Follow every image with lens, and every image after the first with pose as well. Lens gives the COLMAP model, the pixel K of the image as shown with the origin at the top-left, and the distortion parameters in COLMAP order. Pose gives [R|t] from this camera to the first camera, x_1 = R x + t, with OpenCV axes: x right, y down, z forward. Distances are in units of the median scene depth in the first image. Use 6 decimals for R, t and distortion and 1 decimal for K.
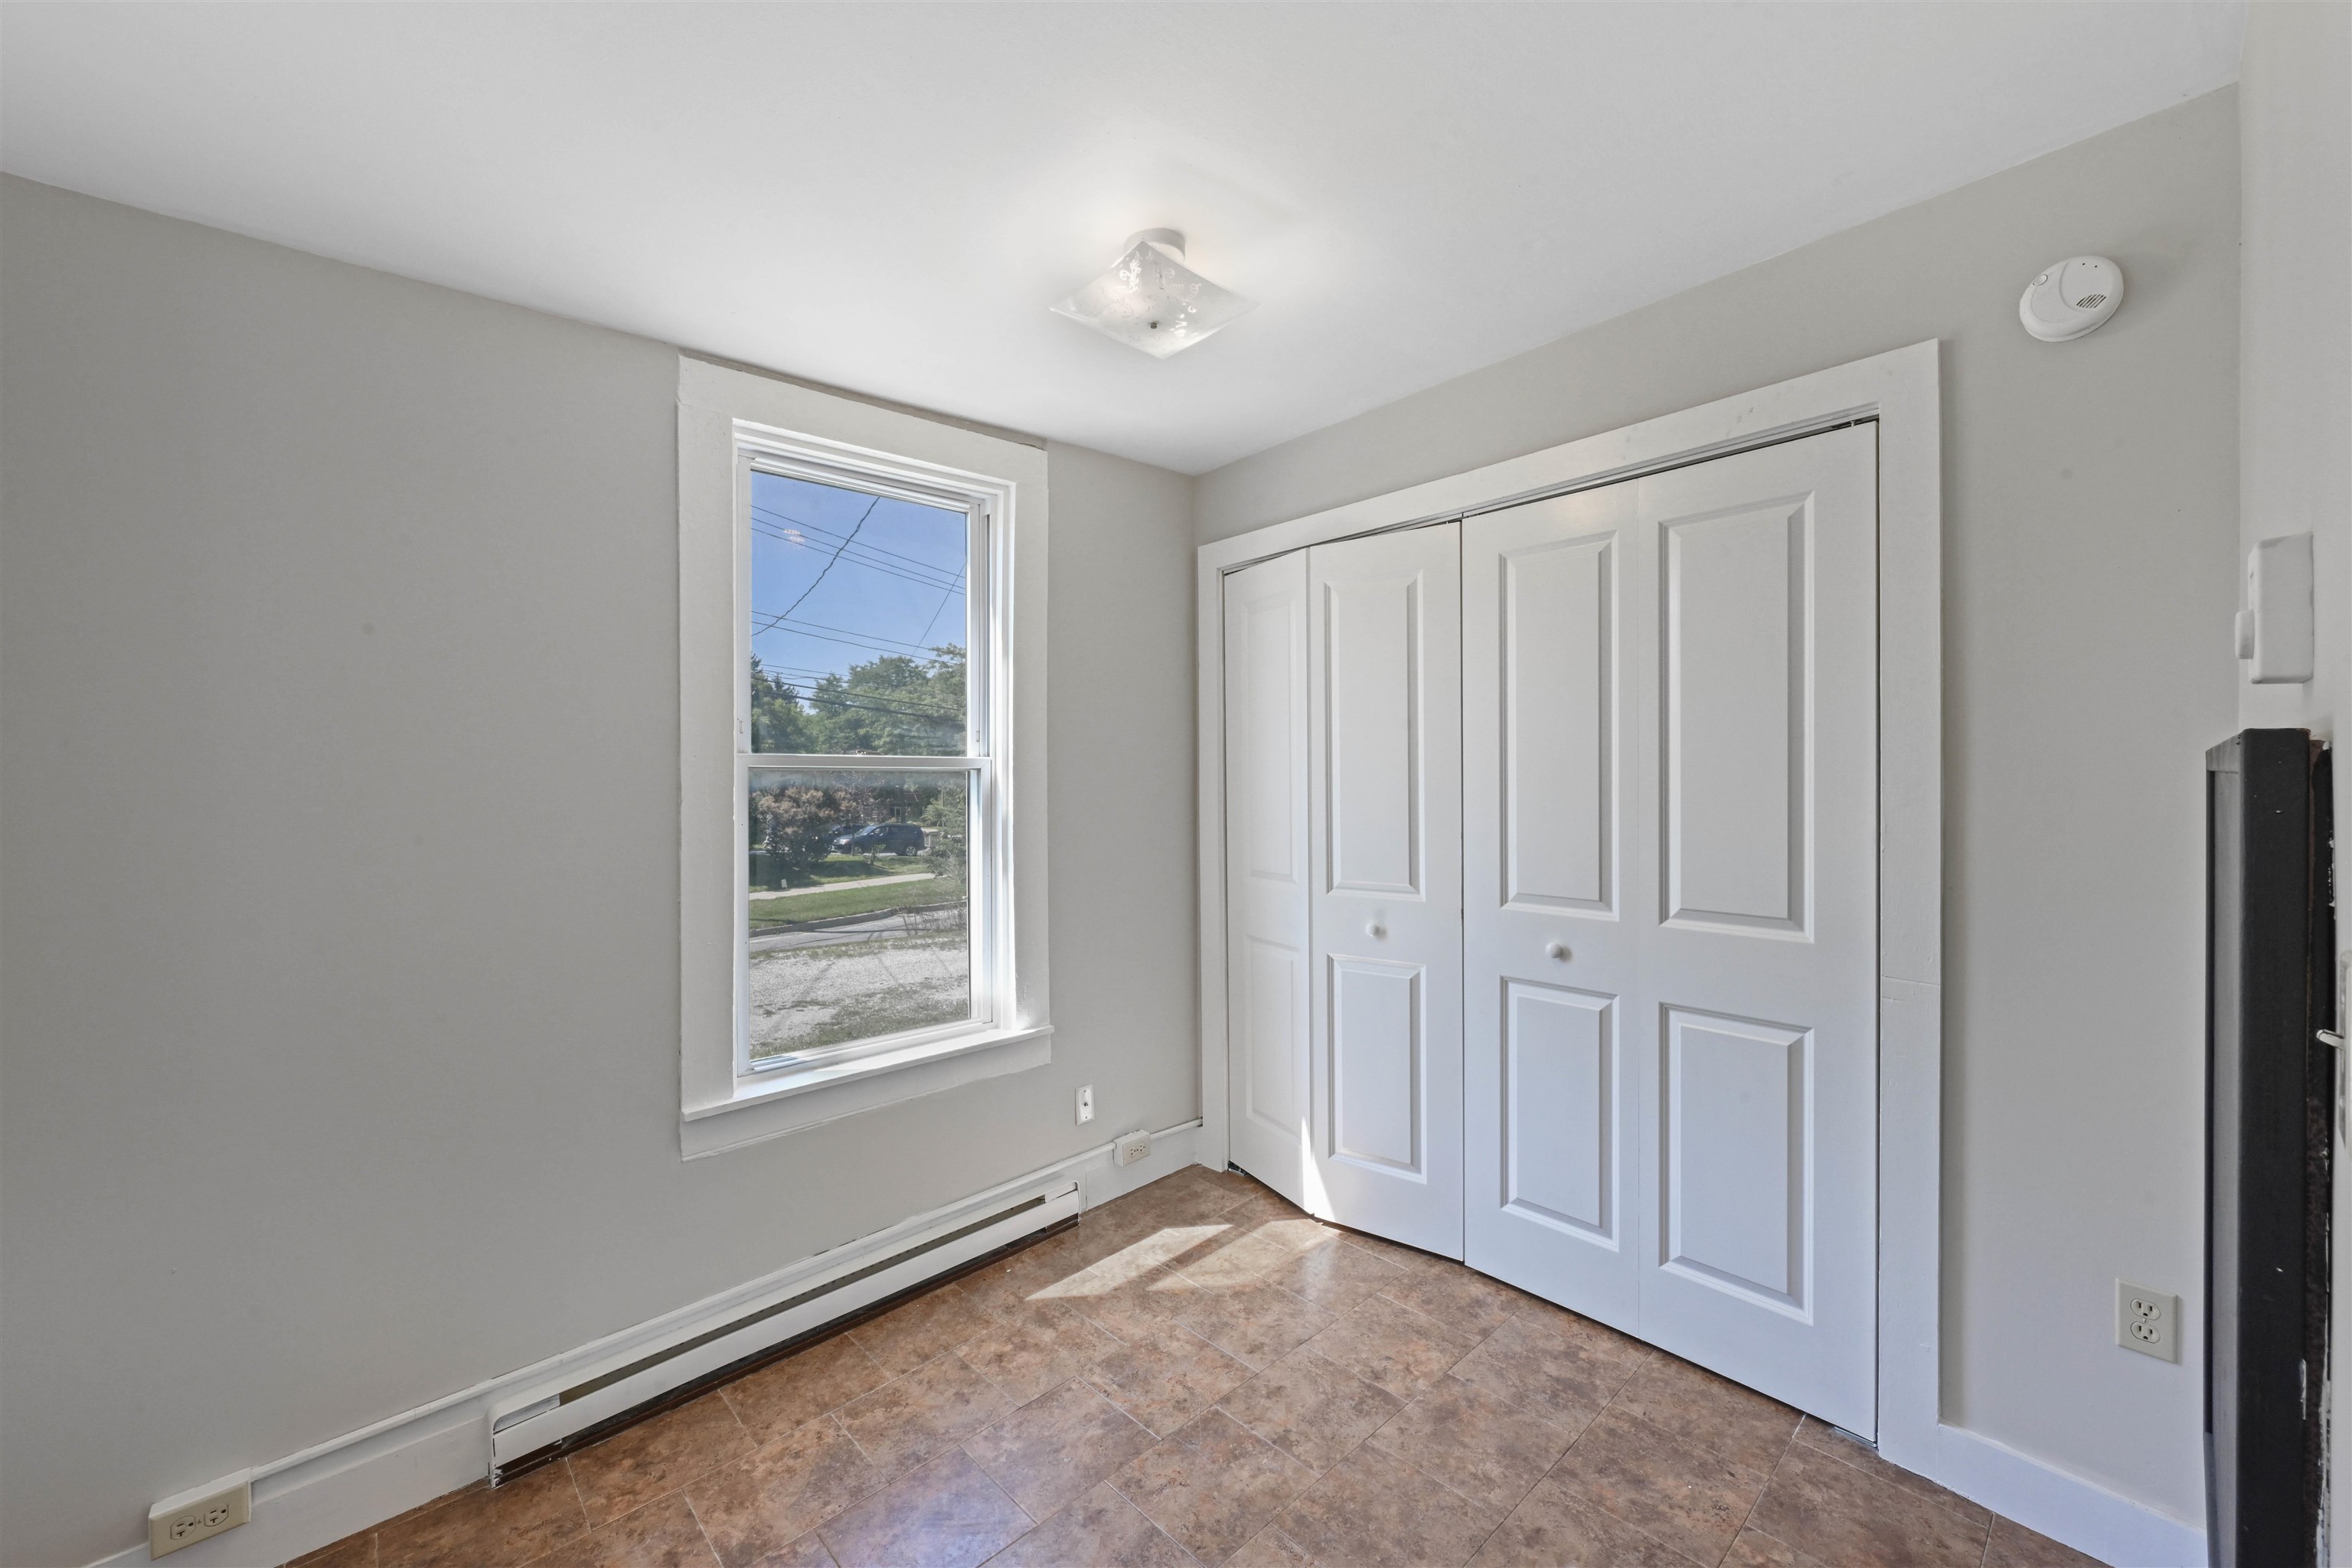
lens RADIAL K [[918.5, 0, 1183.3], [0, 918.5, 782.6], [0, 0, 1]] dist [0.000685, 0.000169]
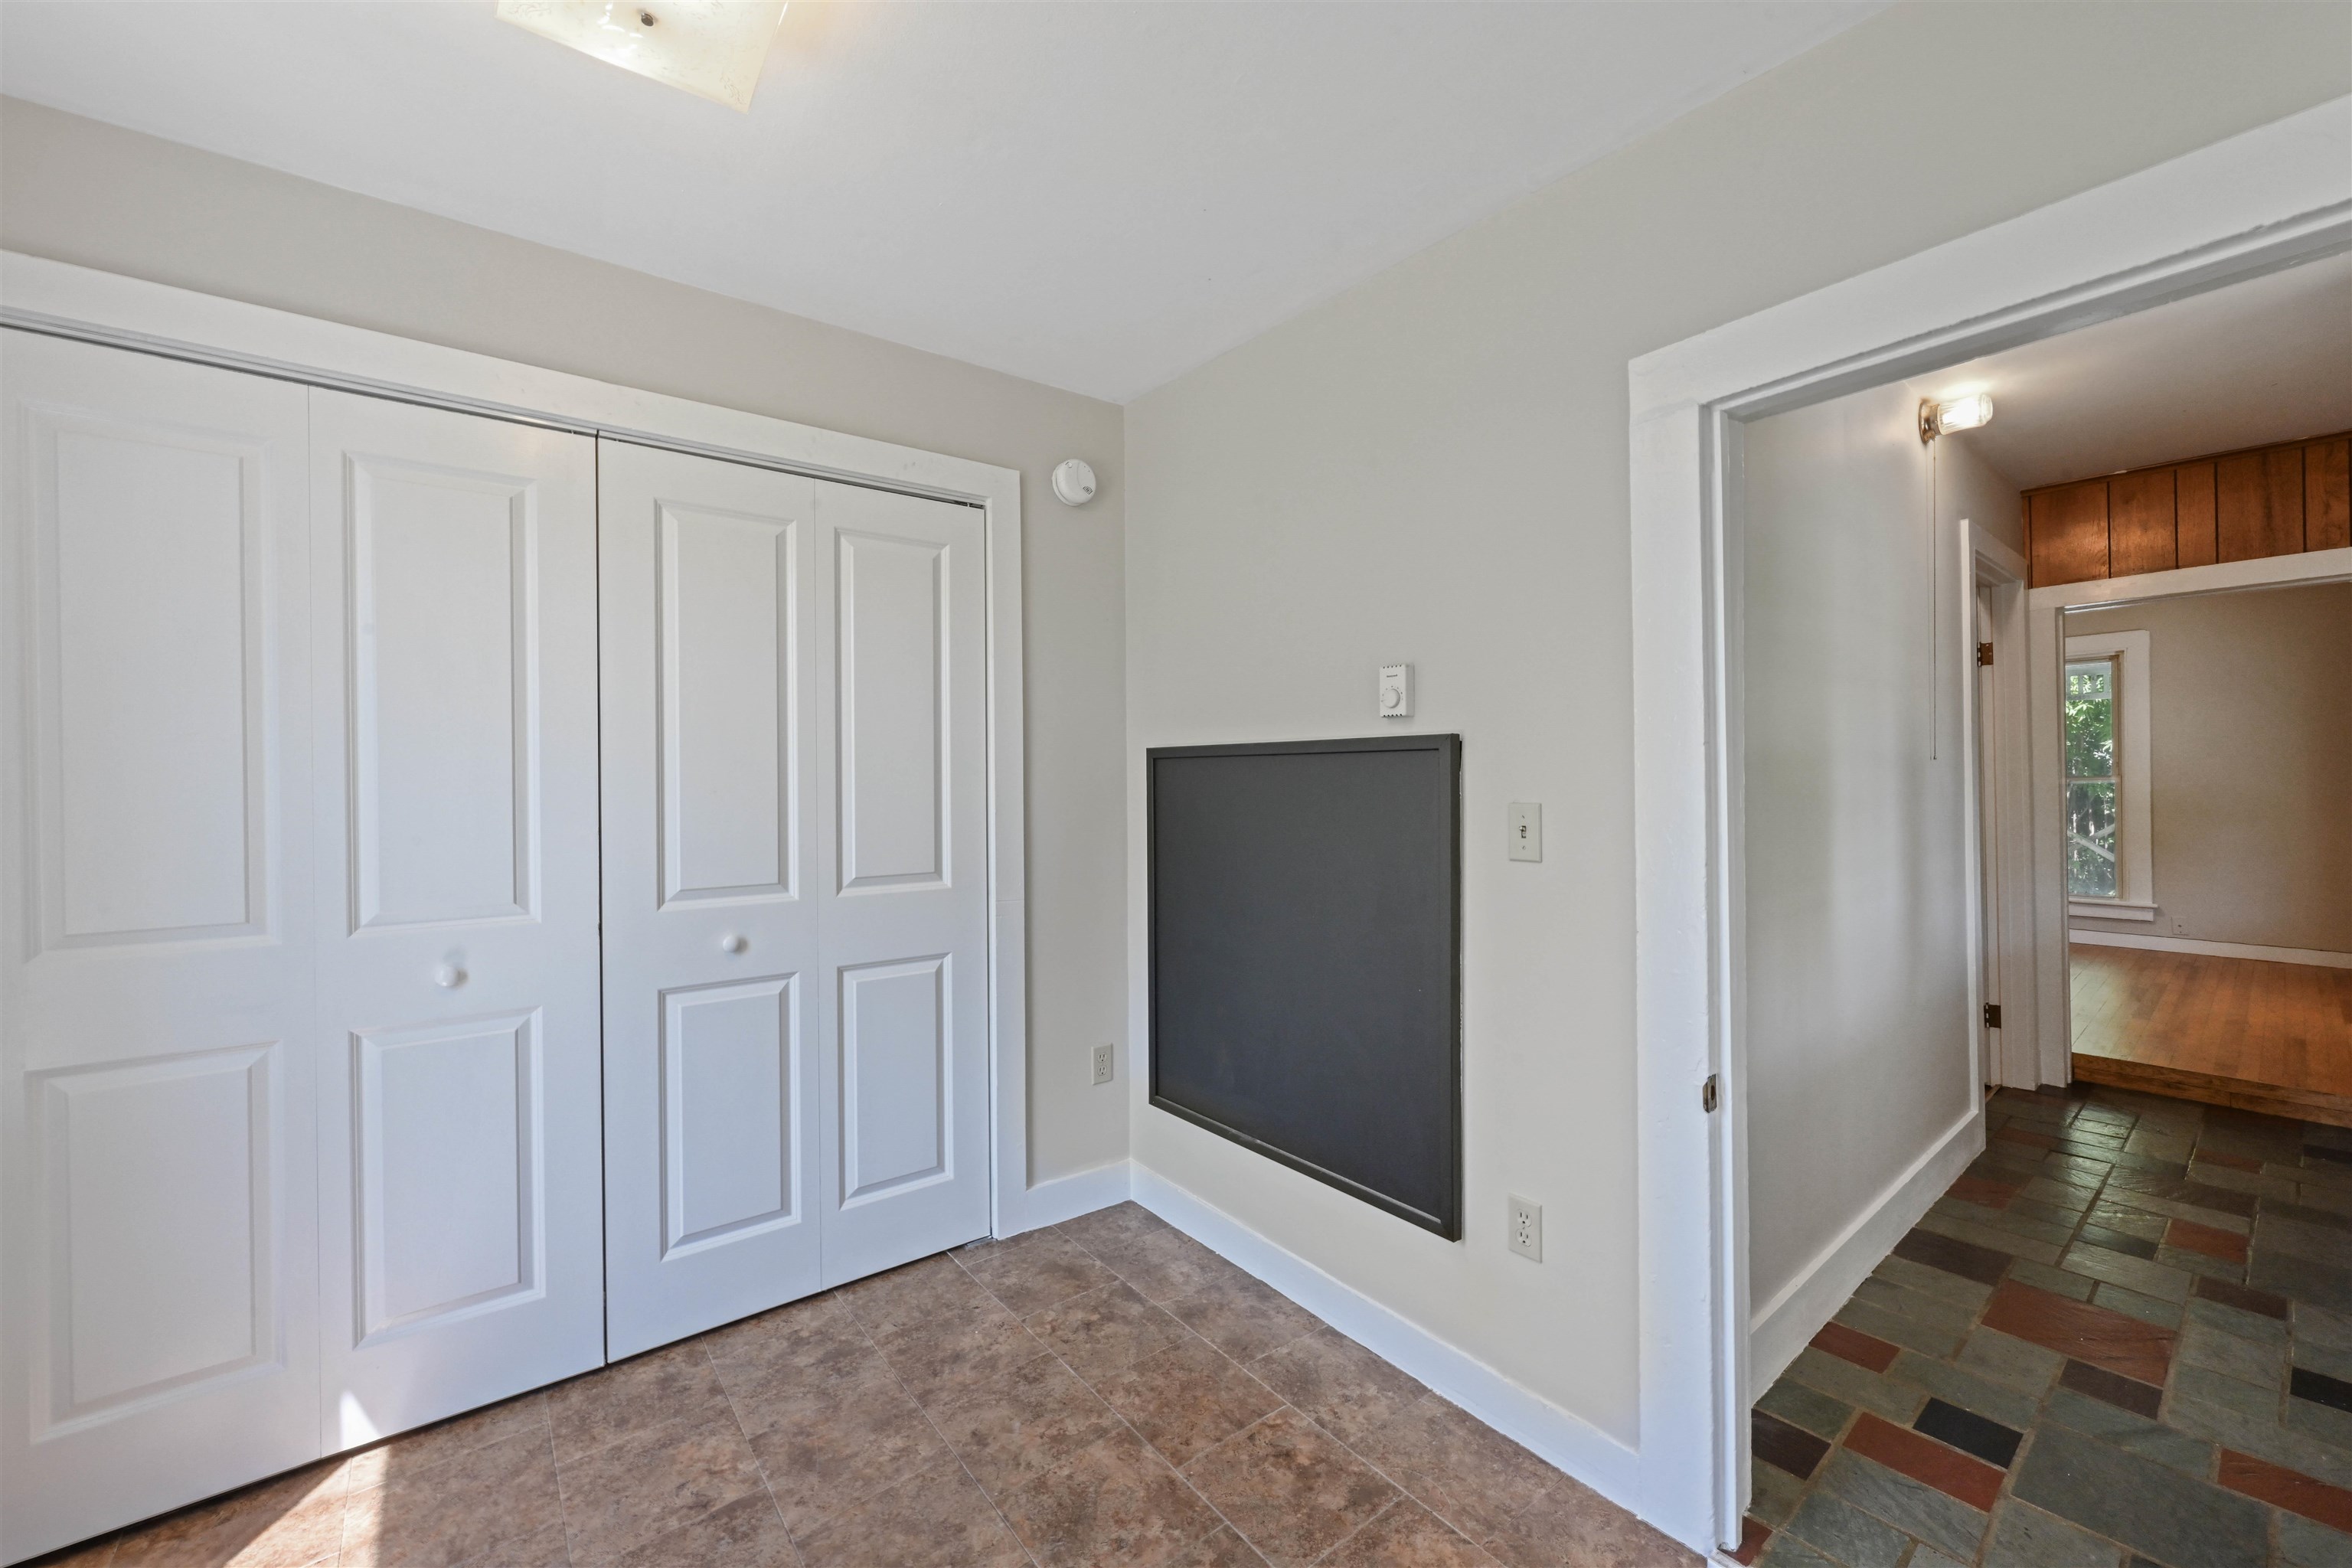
lens RADIAL K [[918.5, 0, 1183.3], [0, 918.5, 782.6], [0, 0, 1]] dist [0.000685, 0.000169]
pose [[0.077209, 0.002510, 0.997012, -0.573366], [0.012755, 0.999913, -0.003505, 0.031633], [-0.996933, 0.012987, 0.077170, 0.538012]]
